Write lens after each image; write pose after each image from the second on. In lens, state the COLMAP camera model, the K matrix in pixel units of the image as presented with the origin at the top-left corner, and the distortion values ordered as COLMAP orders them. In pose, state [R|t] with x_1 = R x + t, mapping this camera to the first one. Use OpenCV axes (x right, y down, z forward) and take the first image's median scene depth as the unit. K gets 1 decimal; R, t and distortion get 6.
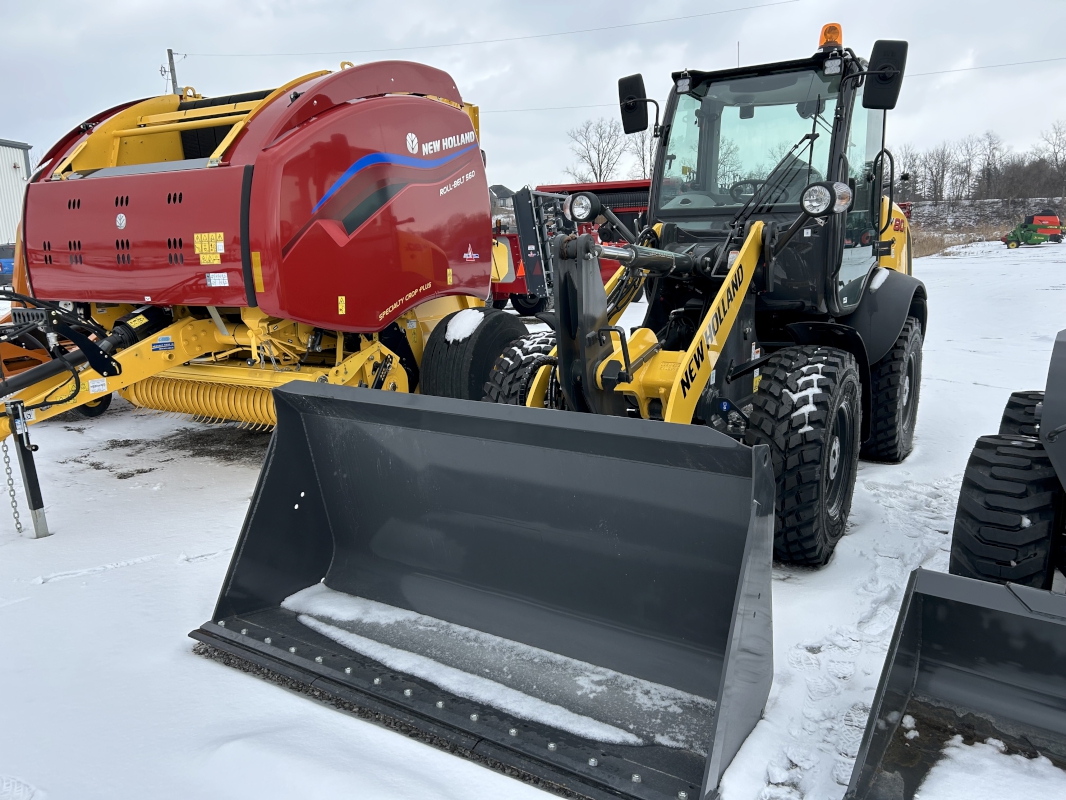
lens RADIAL K [[794.1, 0, 531.7], [0, 794.1, 404.2], [0, 0, 1]] dist [0.039709, -0.022366]
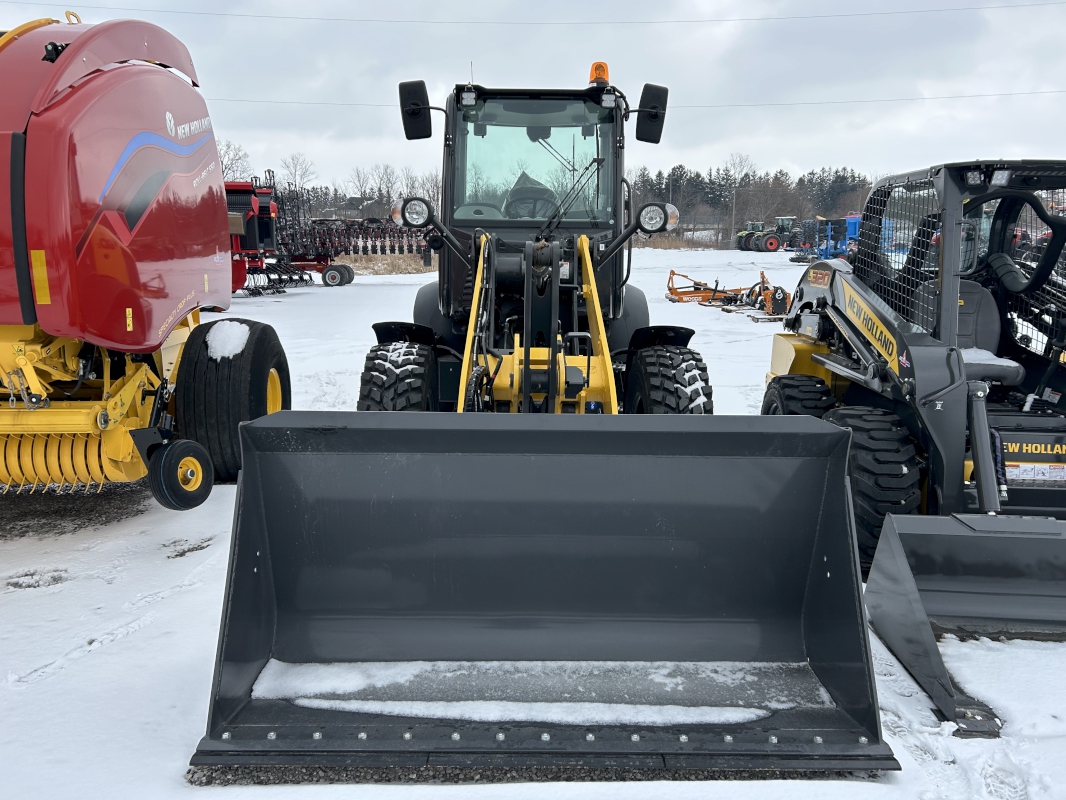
lens RADIAL K [[794.1, 0, 530.4], [0, 794.1, 398.5], [0, 0, 1]] dist [0.039709, -0.022366]
pose [[0.841135, -0.074522, 0.535666, -0.417723], [0.084304, 0.996421, 0.006244, -0.021372], [-0.534214, 0.039907, 0.844407, 0.146084]]
